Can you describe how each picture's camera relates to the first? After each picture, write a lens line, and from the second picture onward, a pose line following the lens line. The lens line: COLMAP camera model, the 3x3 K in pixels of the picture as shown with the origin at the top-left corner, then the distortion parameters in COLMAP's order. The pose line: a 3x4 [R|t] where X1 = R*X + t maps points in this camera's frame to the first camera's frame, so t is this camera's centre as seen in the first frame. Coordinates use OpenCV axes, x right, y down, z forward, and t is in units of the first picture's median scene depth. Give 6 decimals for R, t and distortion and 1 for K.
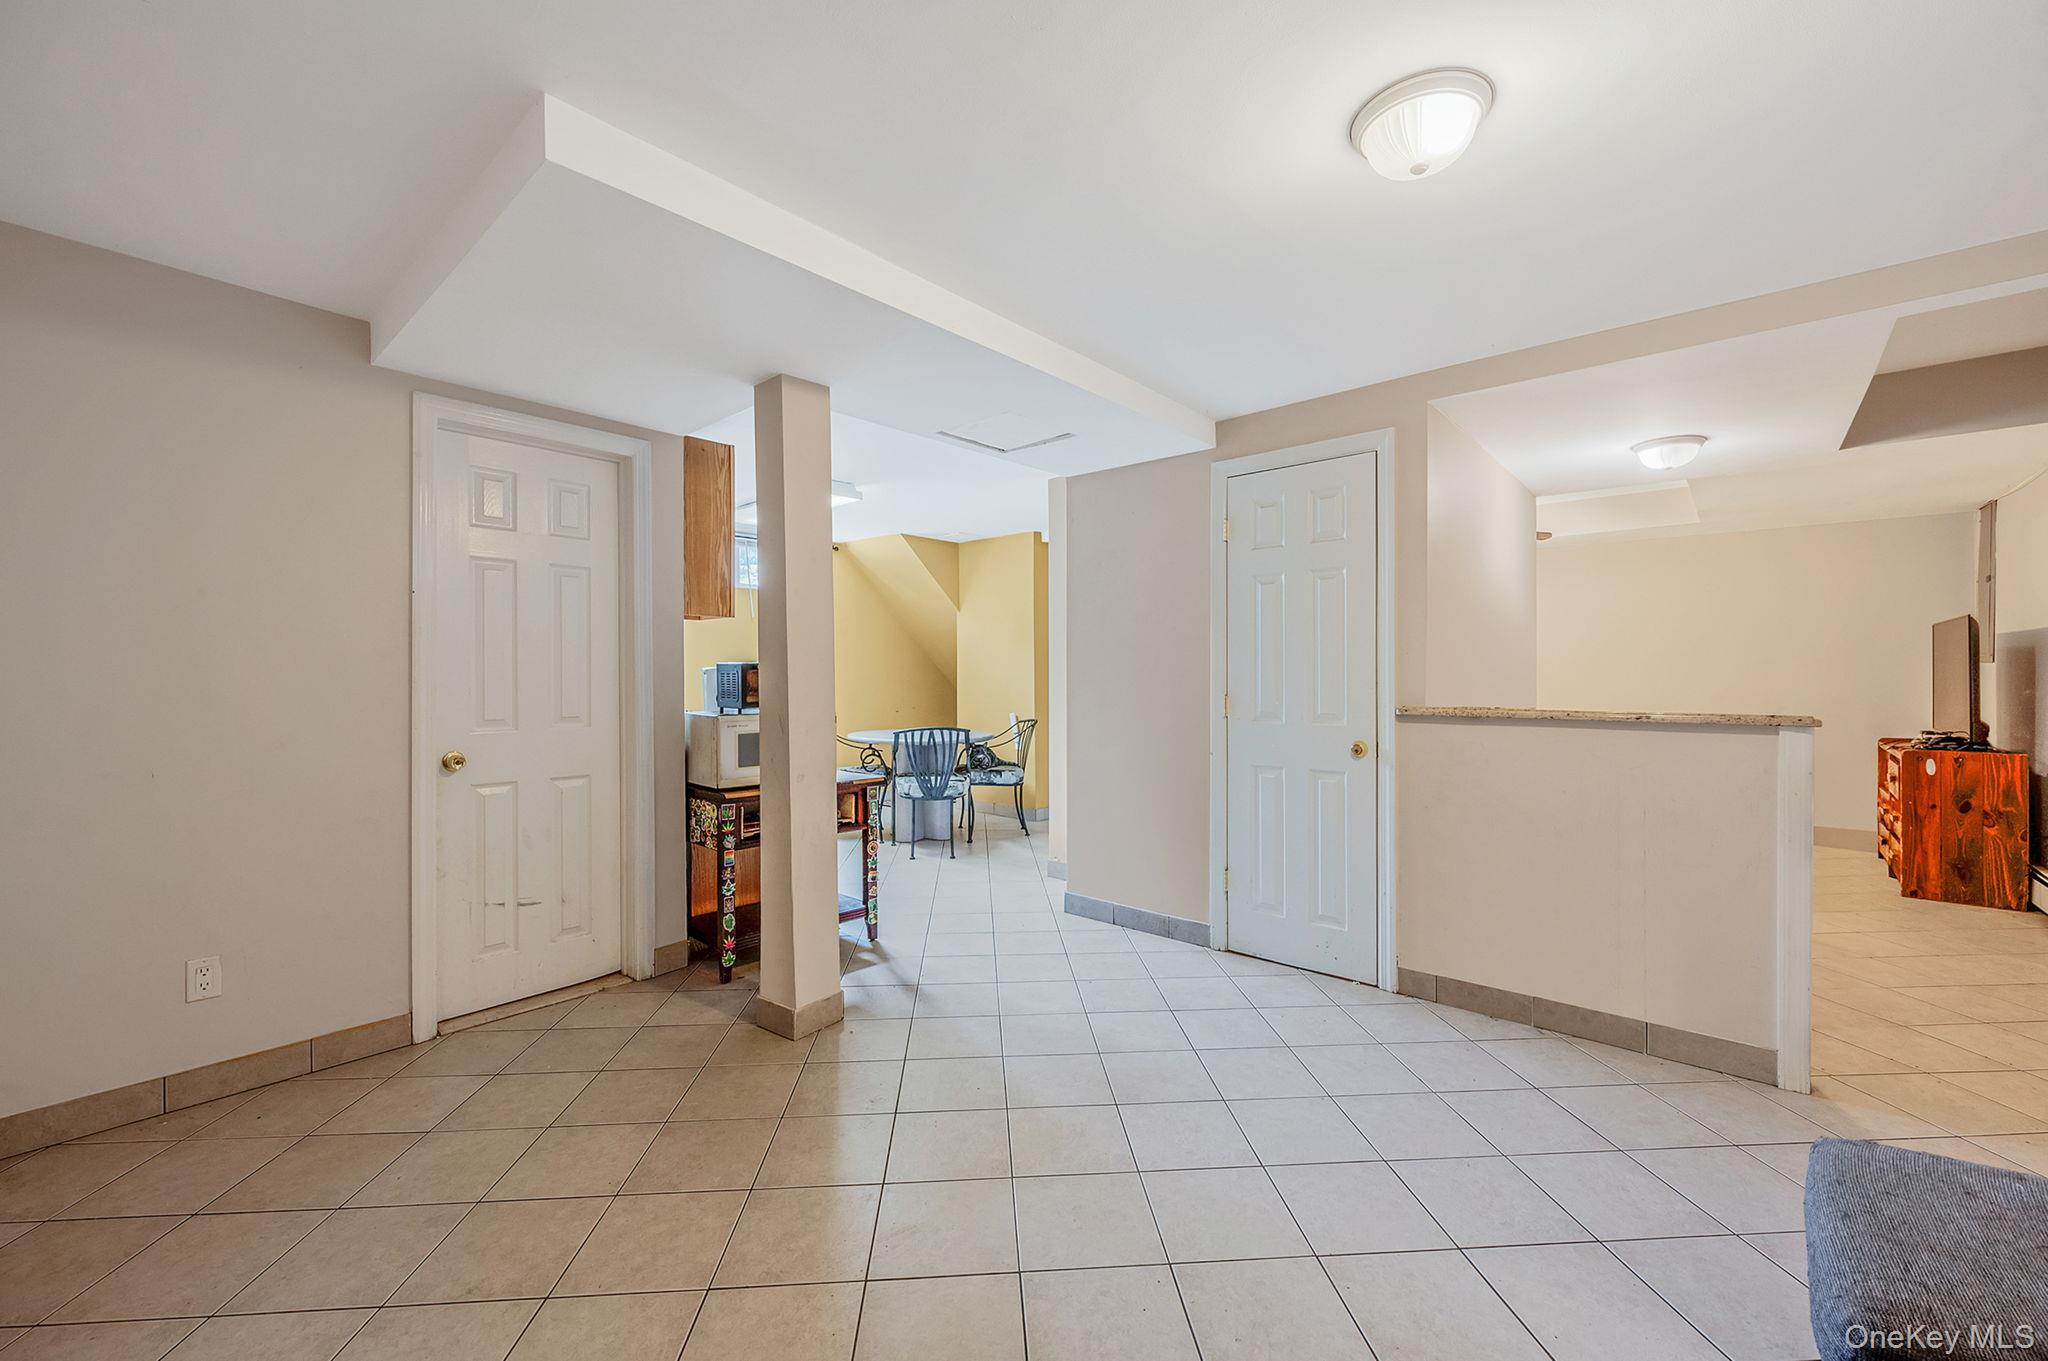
lens RADIAL K [[817.8, 0, 1031.0], [0, 817.8, 677.3], [0, 0, 1]] dist [0.002262, 0.000229]
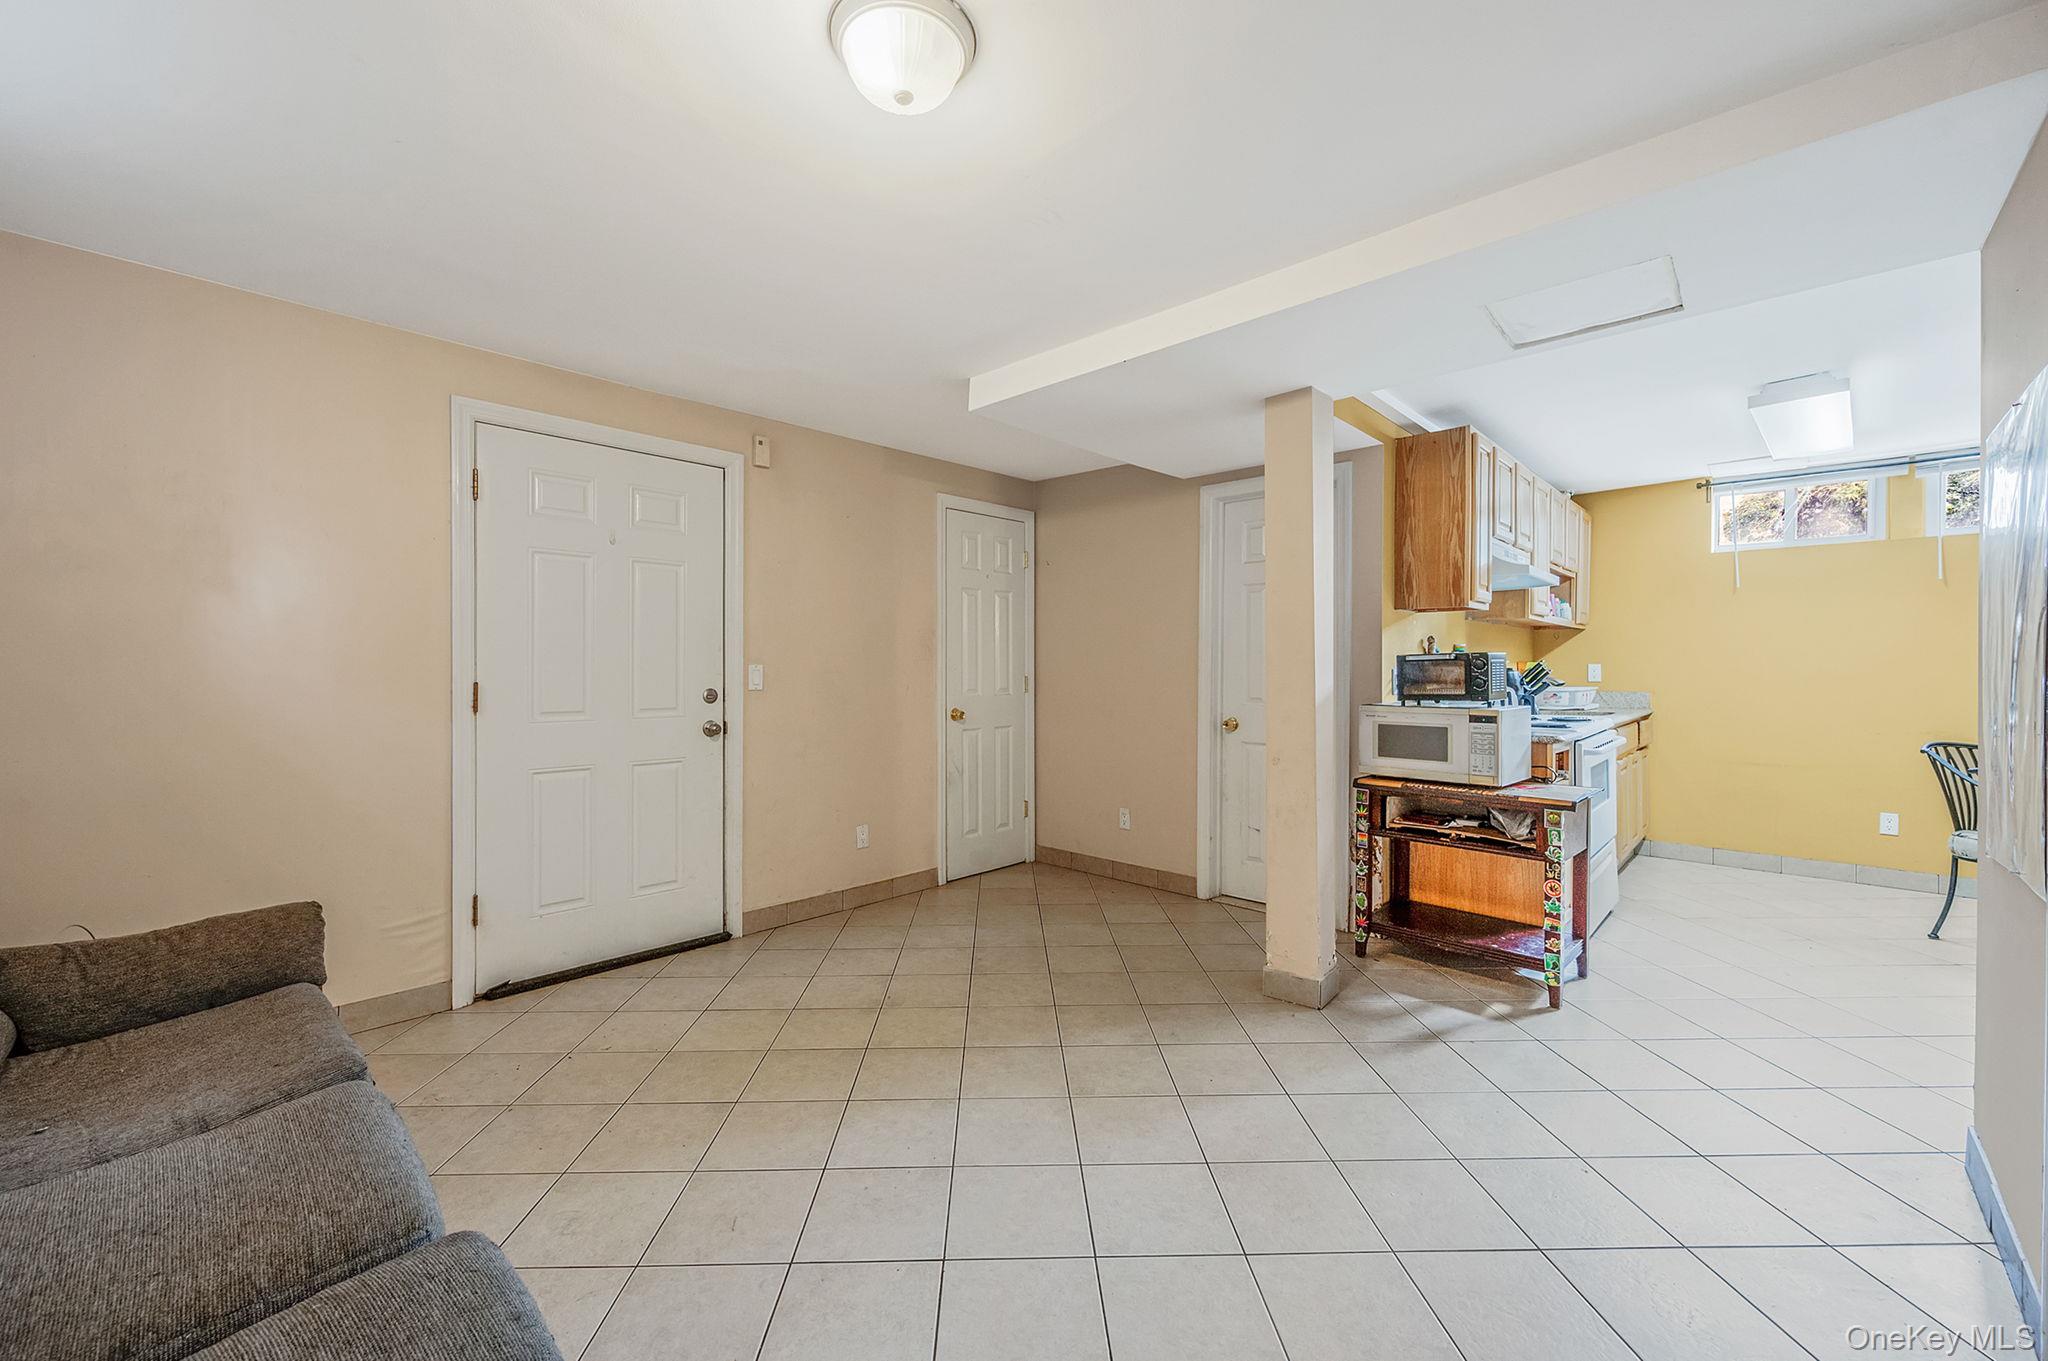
lens RADIAL K [[817.8, 0, 1027.4], [0, 817.8, 672.0], [0, 0, 1]] dist [0.002262, 0.000229]
pose [[-0.049396, 0.006480, -0.998758, 0.791920], [-0.006070, 0.999959, 0.006788, -0.000472], [0.998761, 0.006397, -0.049355, 0.695672]]
